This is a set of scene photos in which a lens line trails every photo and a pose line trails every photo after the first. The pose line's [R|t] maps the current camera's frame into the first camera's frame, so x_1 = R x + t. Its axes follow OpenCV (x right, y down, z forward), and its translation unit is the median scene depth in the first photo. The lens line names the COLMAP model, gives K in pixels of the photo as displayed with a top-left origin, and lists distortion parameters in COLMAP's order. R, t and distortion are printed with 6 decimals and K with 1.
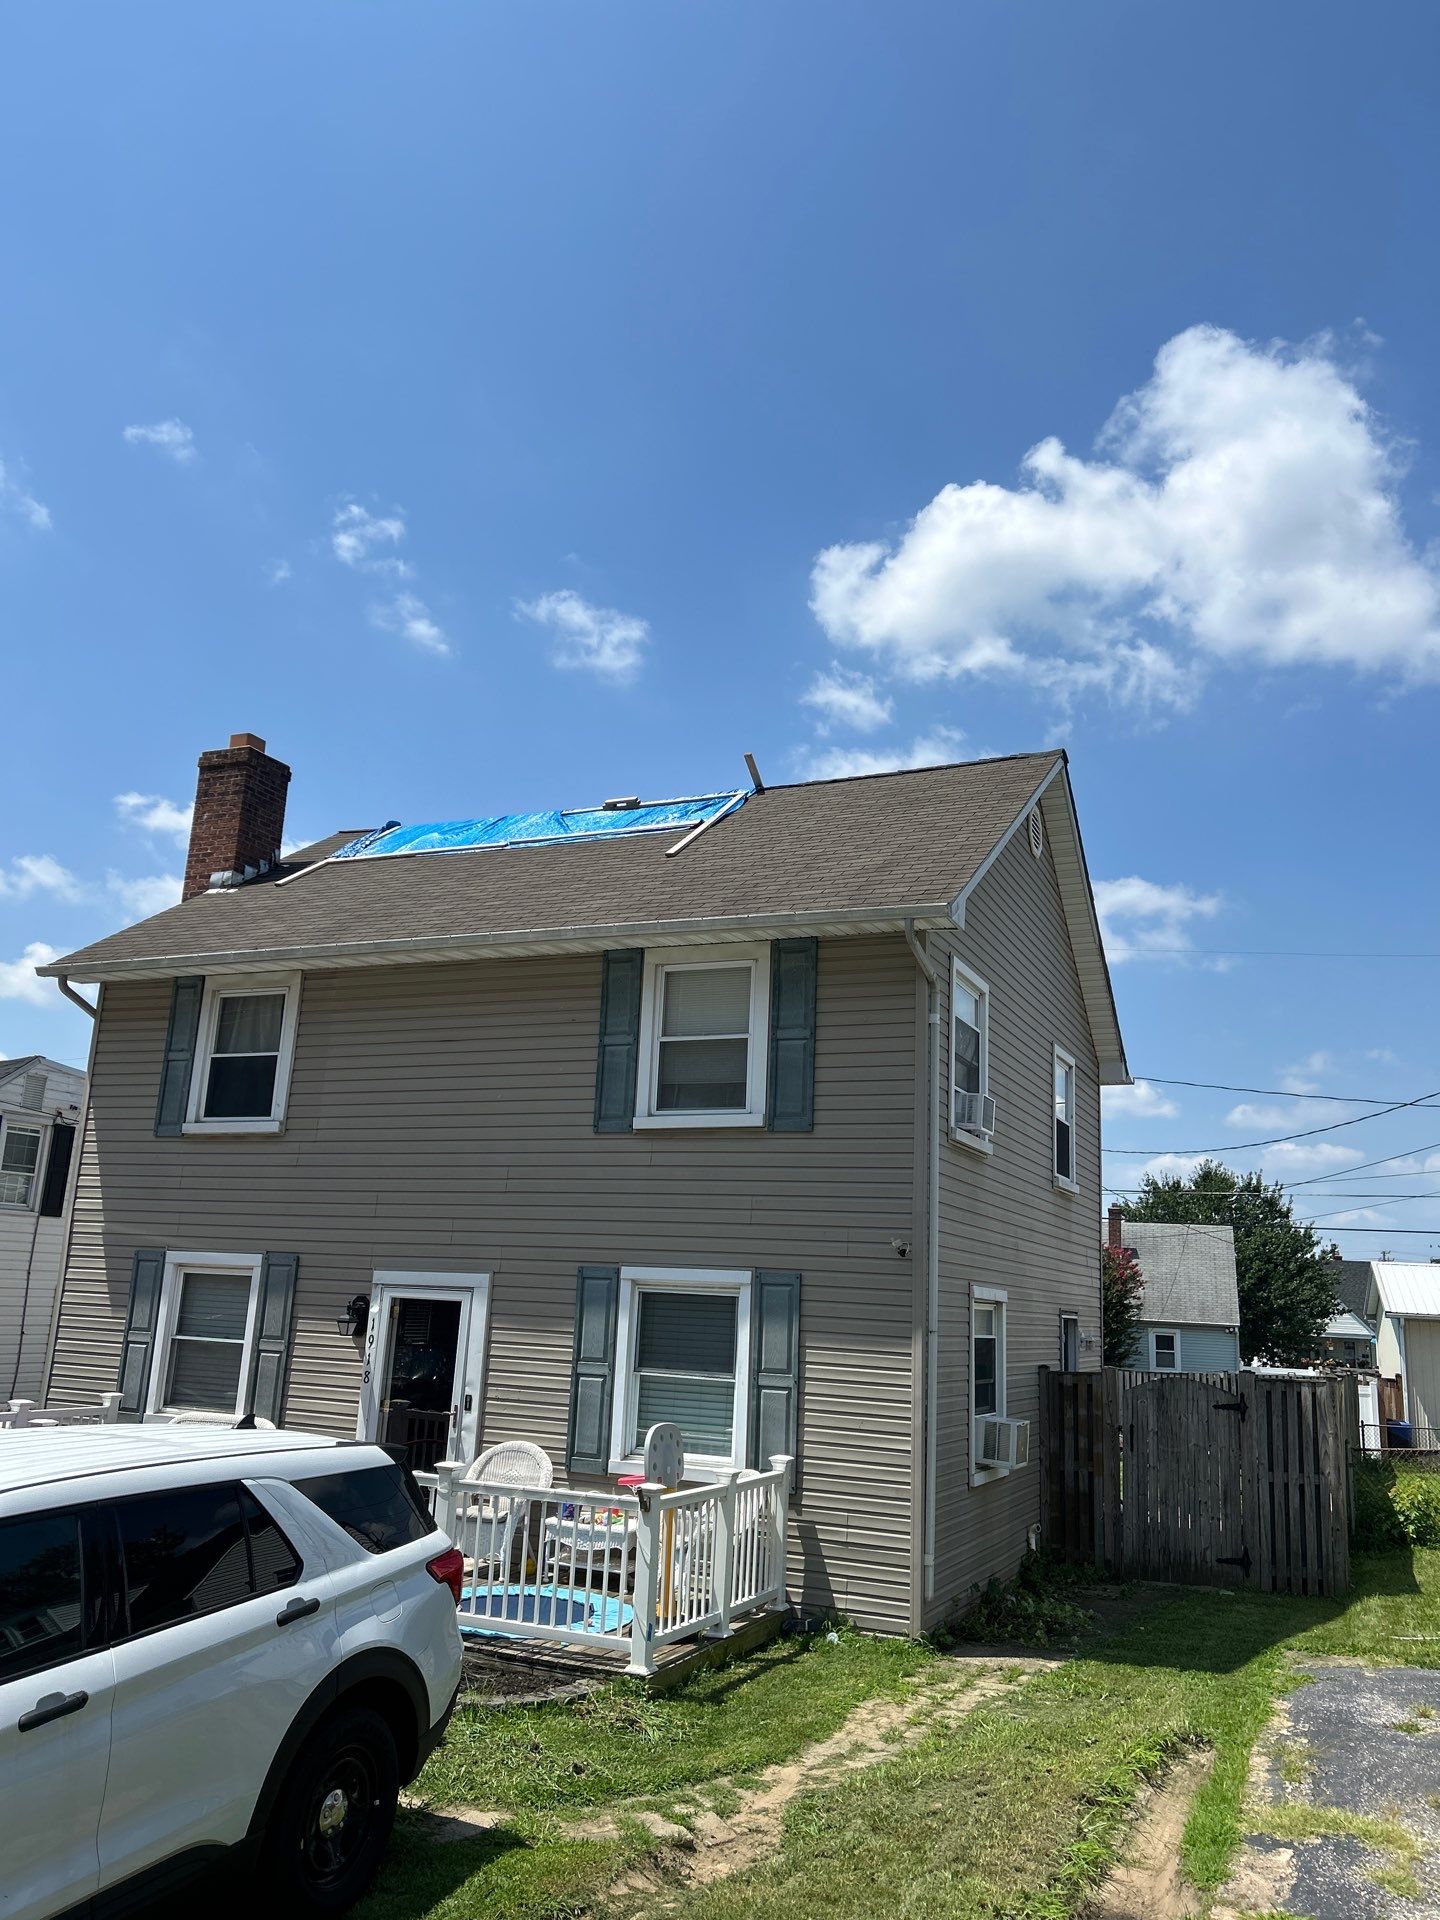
lens RADIAL K [[1439.6, 0, 724.5], [0, 1439.6, 944.7], [0, 0, 1]] dist [0.024980, -0.029497]
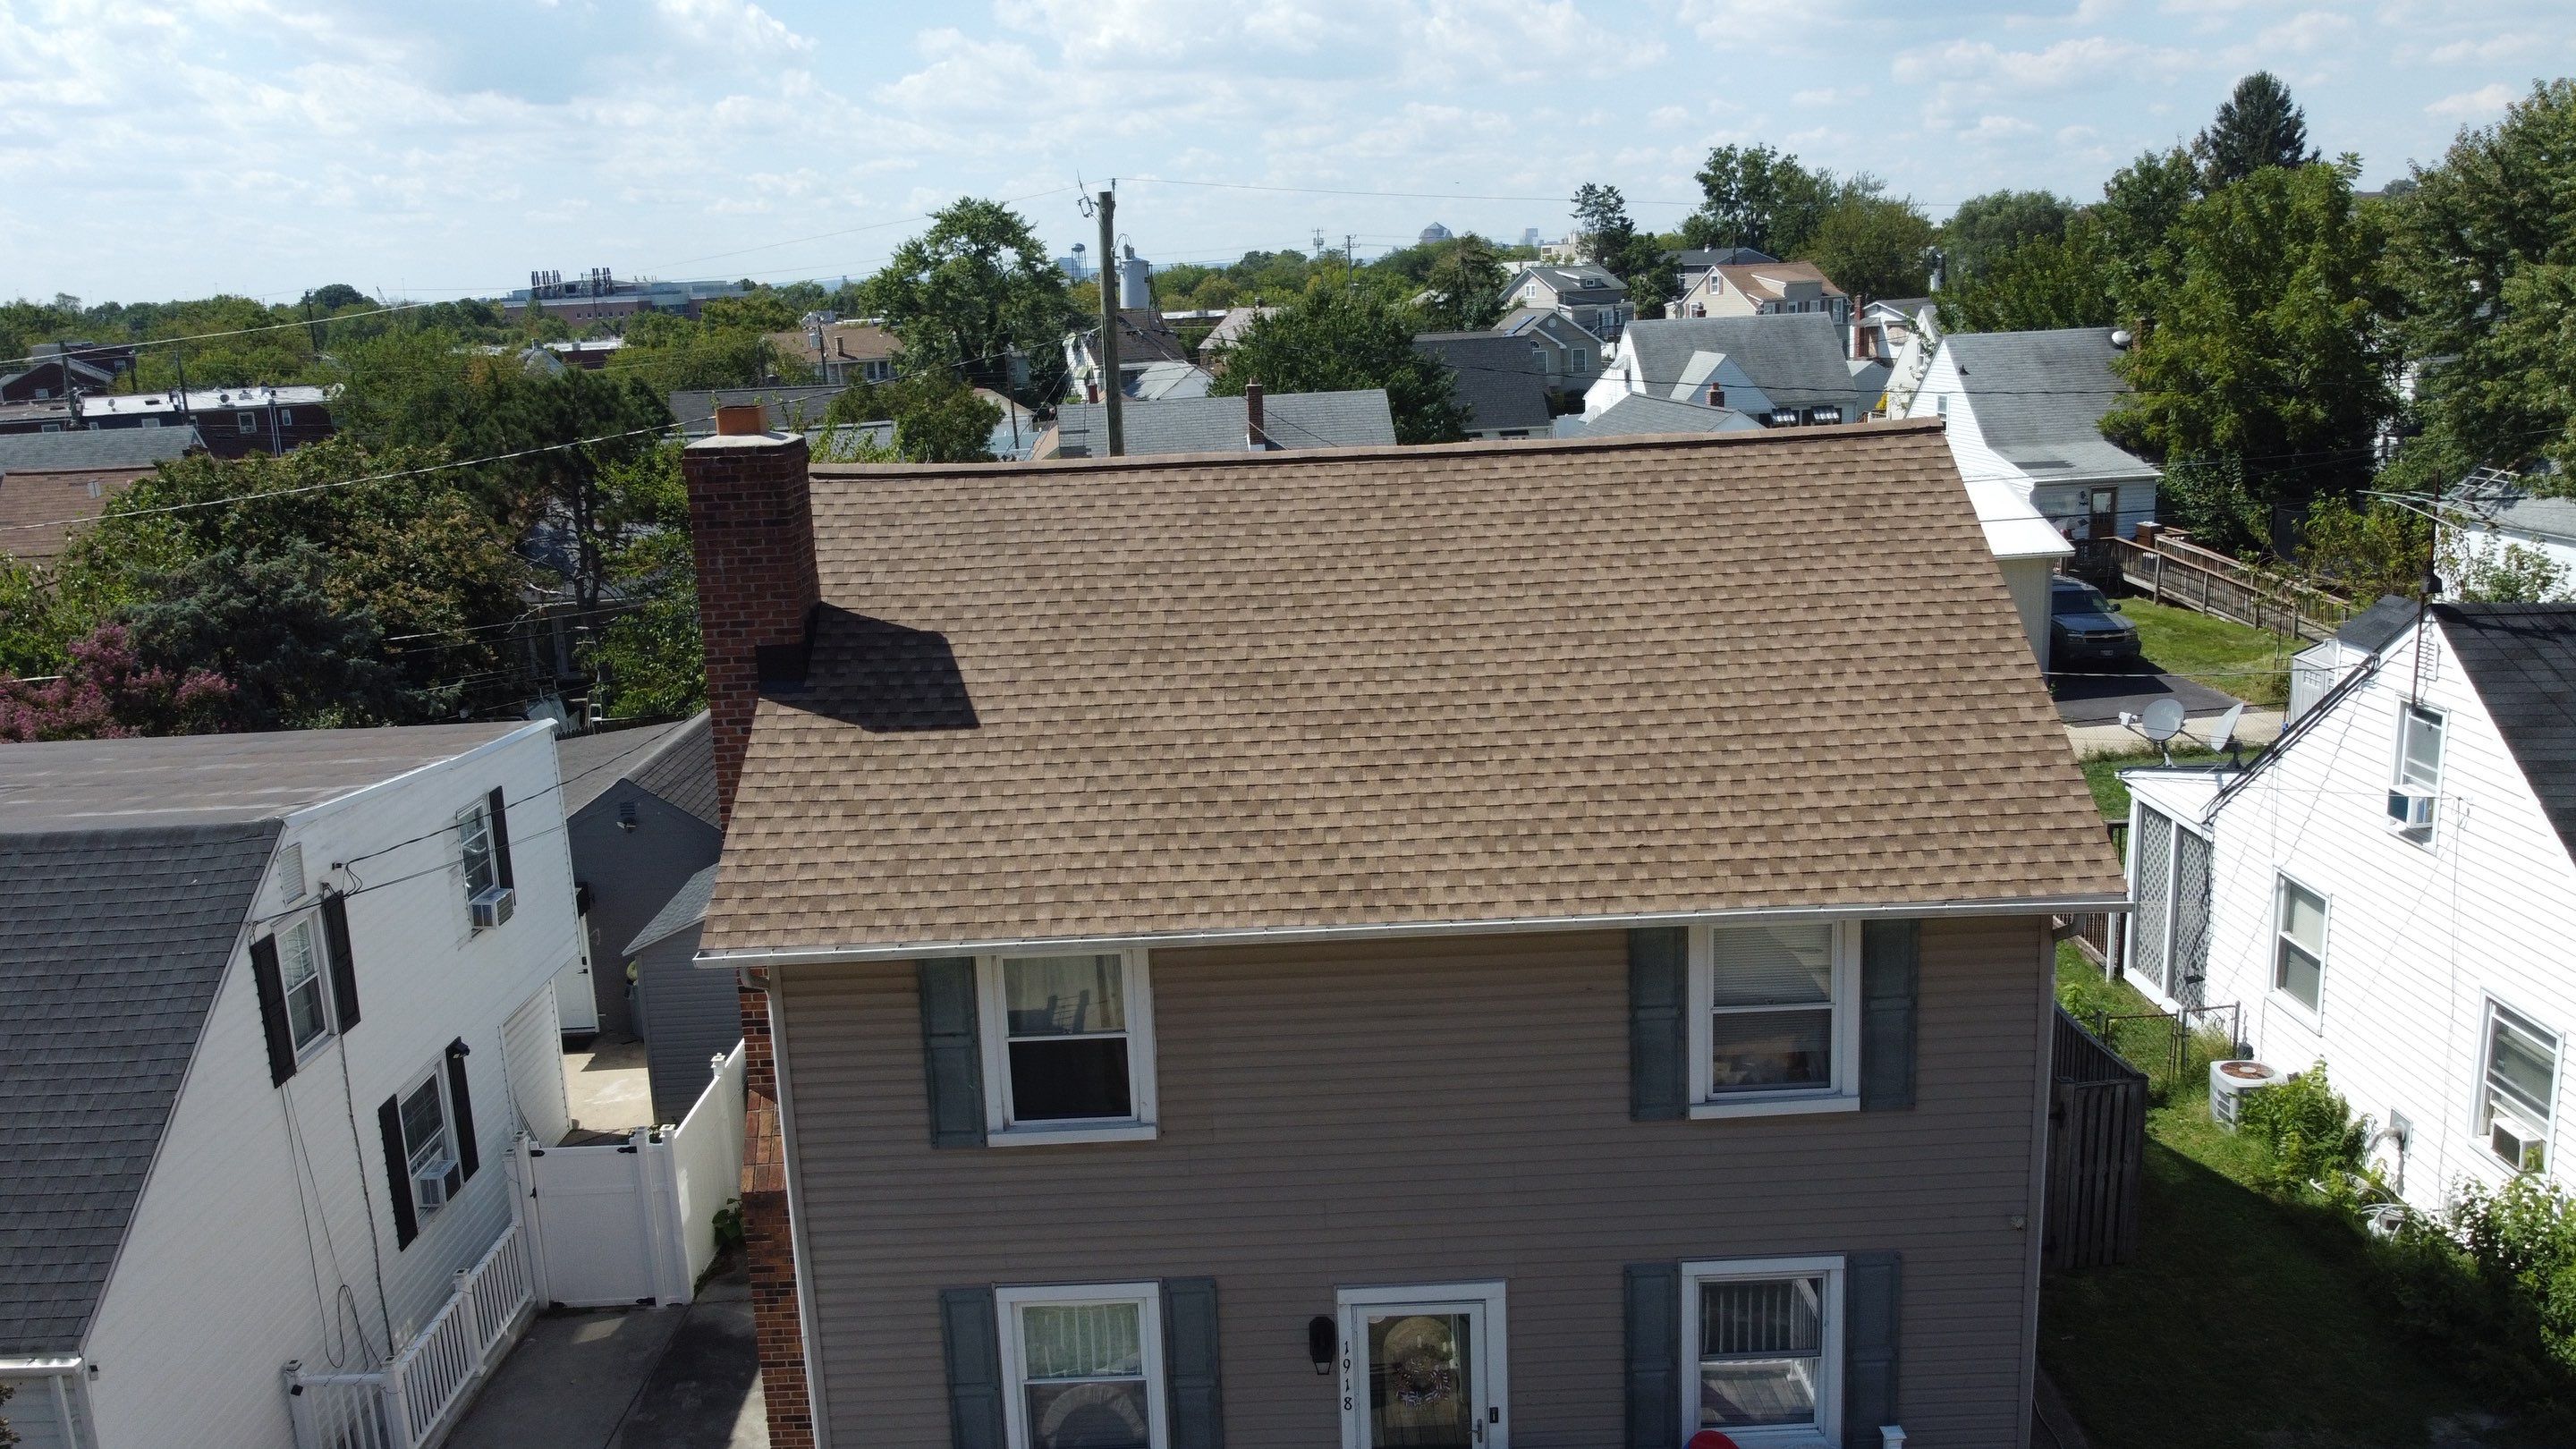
lens RADIAL K [[1954.1, 0, 1284.5], [0, 1954.1, 717.9], [0, 0, 1]] dist [-0.000563, -0.005238]
pose [[0.910135, -0.170974, 0.377389, -0.637207], [-0.016501, 0.895200, 0.445360, -0.556411], [-0.413983, -0.411565, 0.811931, 0.259688]]
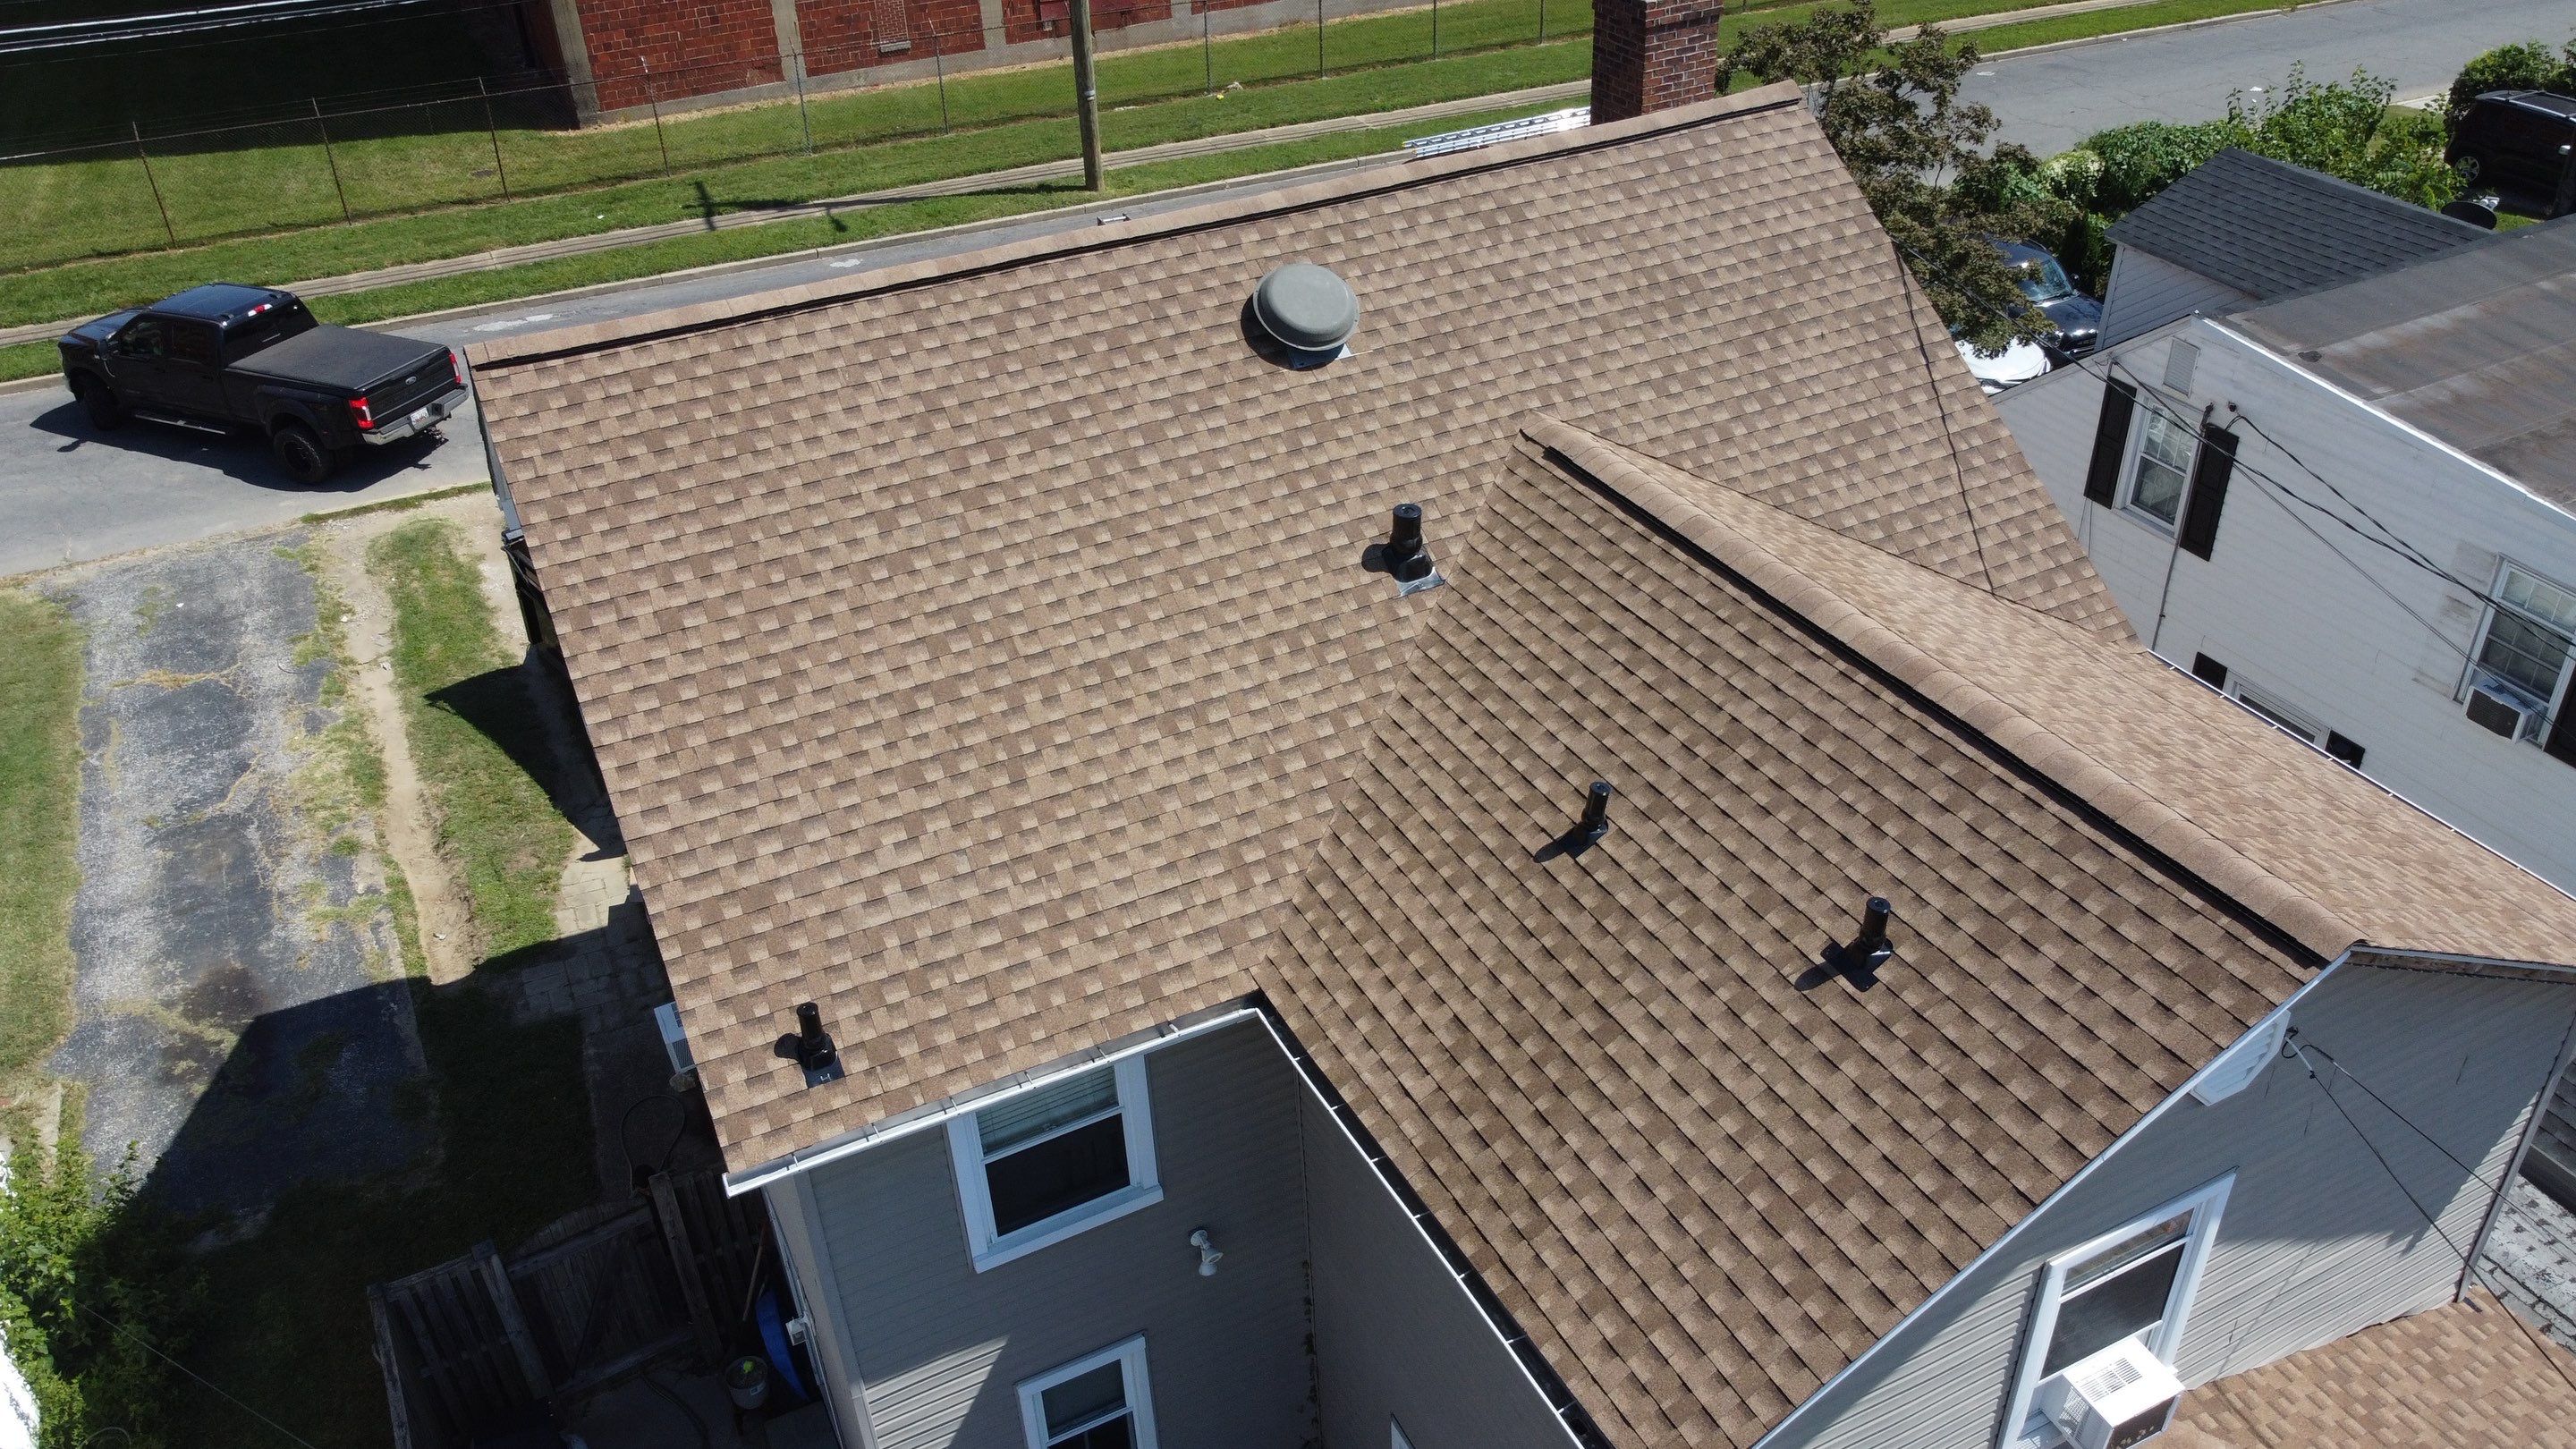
lens RADIAL K [[1954.1, 0, 1285.2], [0, 1954.1, 711.3], [0, 0, 1]] dist [-0.000563, -0.005238]
pose [[-0.638624, 0.405821, -0.653811, 0.697271], [0.196090, 0.907410, 0.371694, -0.270195], [0.744116, 0.109167, -0.659071, 2.105487]]
